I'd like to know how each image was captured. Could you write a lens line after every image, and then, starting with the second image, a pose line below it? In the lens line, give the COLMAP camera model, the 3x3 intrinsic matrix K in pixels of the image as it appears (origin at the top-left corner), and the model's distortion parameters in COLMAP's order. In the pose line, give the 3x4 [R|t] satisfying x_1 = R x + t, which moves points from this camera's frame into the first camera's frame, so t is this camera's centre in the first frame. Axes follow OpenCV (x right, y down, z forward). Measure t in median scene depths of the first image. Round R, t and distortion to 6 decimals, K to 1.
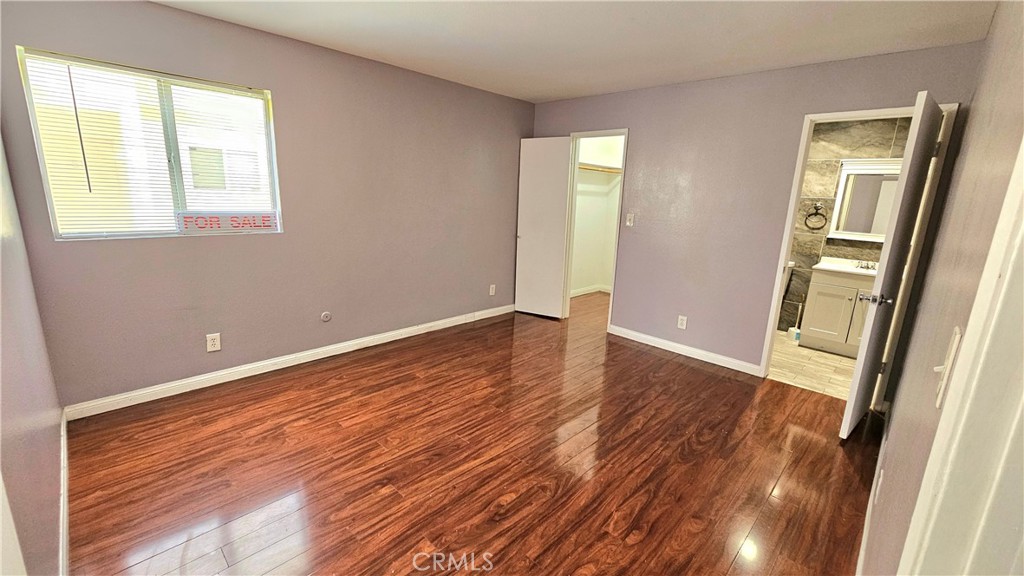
lens RADIAL K [[419.2, 0, 517.8], [0, 419.2, 288.8], [0, 0, 1]] dist [-0.001298, 0.000140]
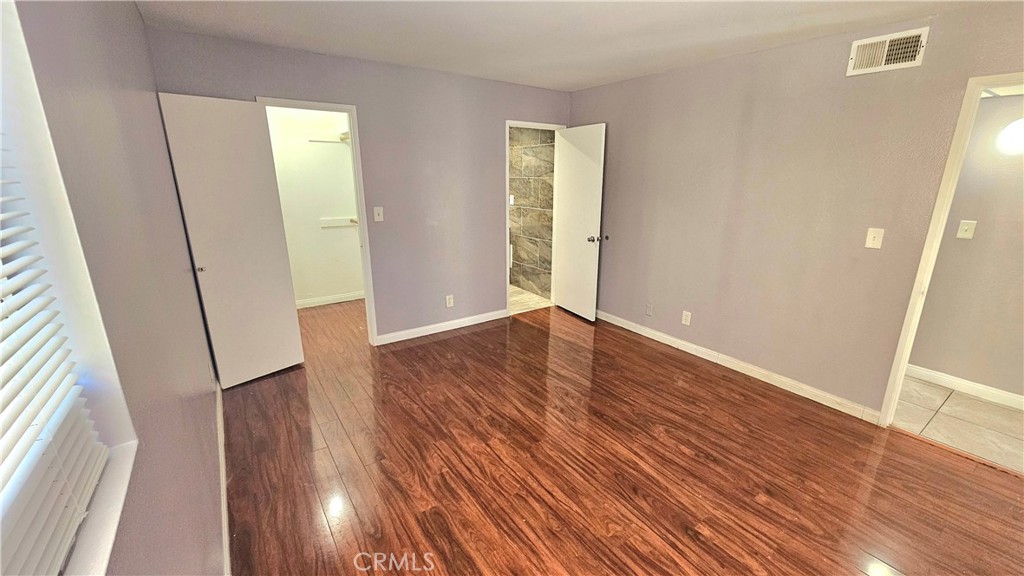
lens RADIAL K [[419.2, 0, 517.8], [0, 419.2, 288.8], [0, 0, 1]] dist [-0.001298, 0.000140]
pose [[0.195557, -0.298876, 0.934040, -0.722052], [0.222068, 0.941185, 0.254668, -0.233846], [-0.955219, 0.157619, 0.250426, 0.702412]]
